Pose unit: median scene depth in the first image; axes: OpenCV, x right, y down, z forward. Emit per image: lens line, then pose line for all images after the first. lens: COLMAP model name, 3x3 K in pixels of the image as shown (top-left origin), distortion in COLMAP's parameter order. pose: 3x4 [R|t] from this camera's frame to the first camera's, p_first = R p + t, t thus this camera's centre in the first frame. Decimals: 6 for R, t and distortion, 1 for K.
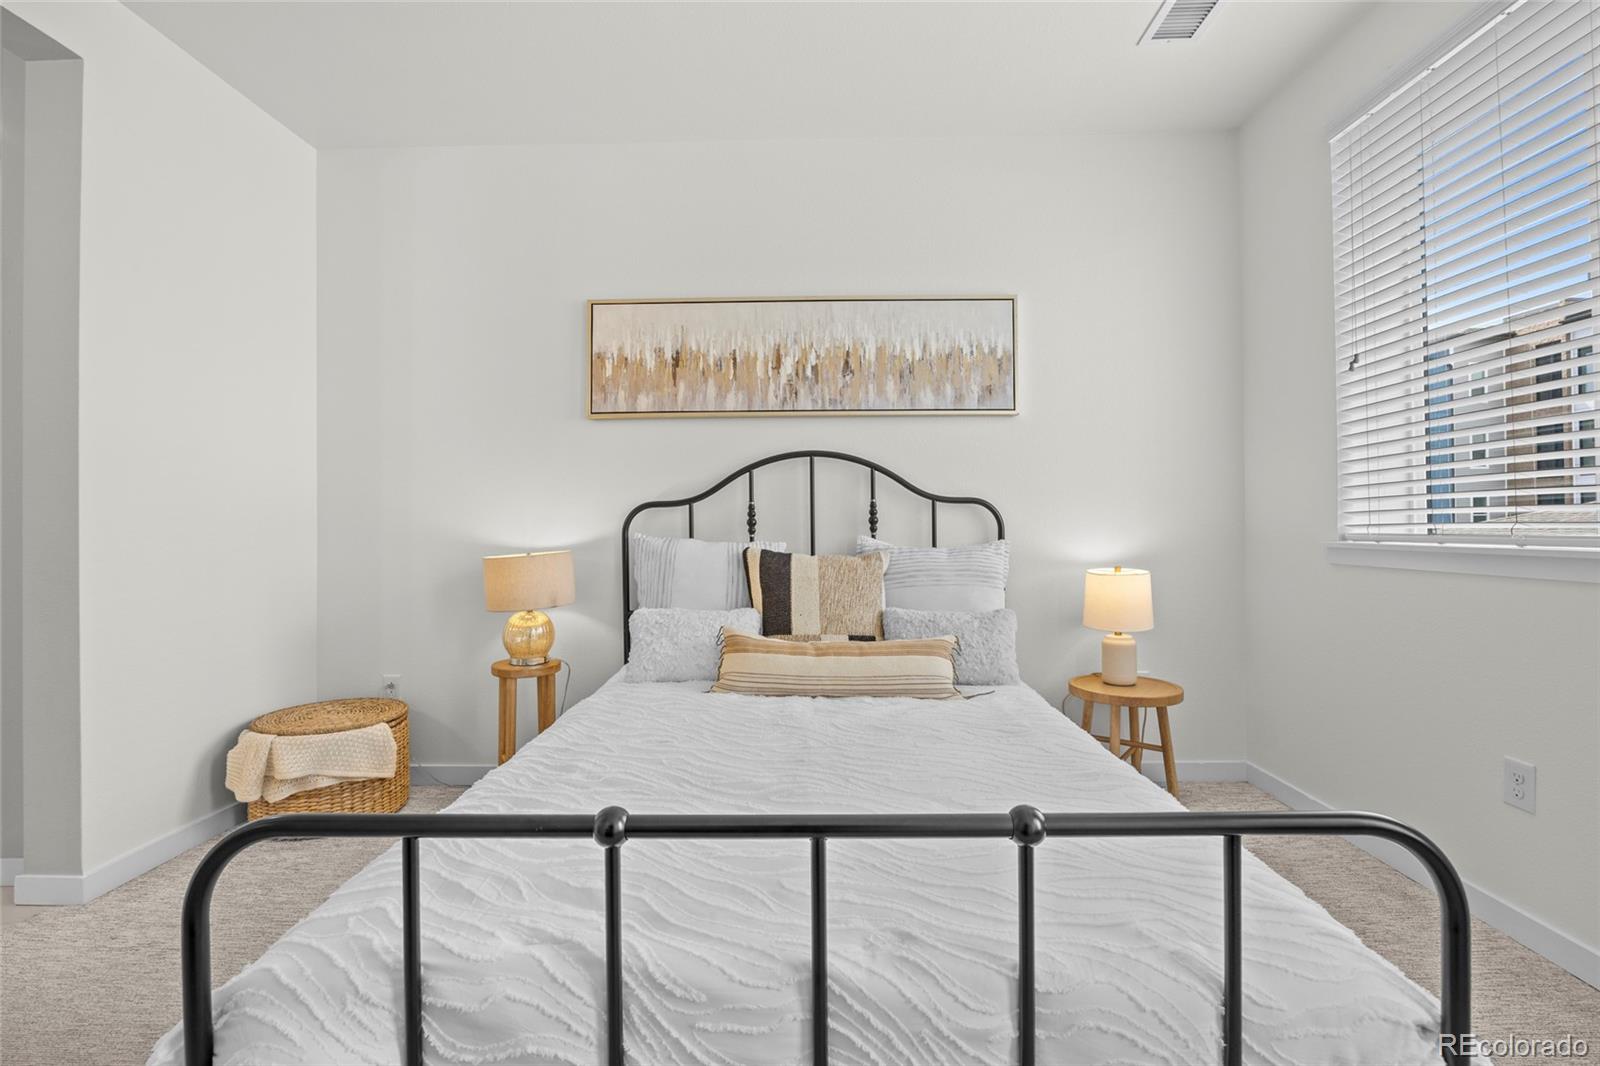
lens RADIAL K [[697.9, 0, 809.2], [0, 697.9, 522.7], [0, 0, 1]] dist [-0.012220, 0.000043]
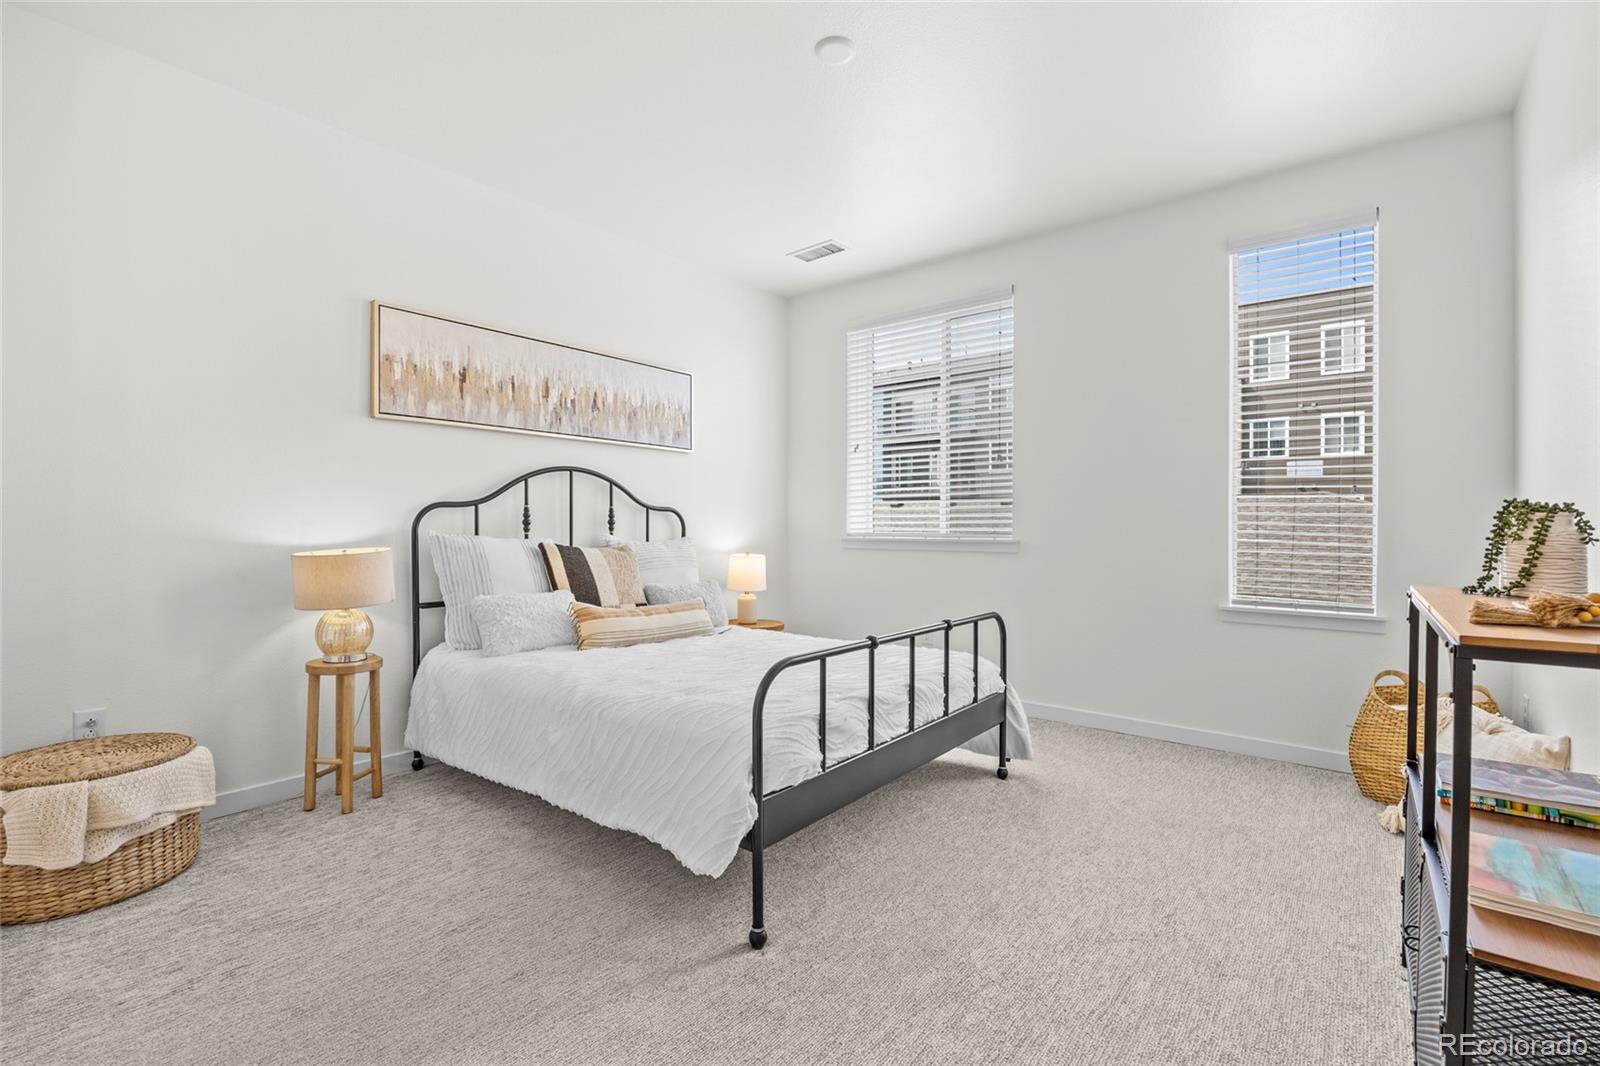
lens RADIAL K [[697.9, 0, 809.2], [0, 697.9, 522.7], [0, 0, 1]] dist [-0.012220, 0.000043]
pose [[0.615761, 0.014374, 0.787802, -0.725199], [-0.010083, 0.999895, -0.010363, 0.007785], [-0.787869, -0.001563, 0.615841, -0.121312]]
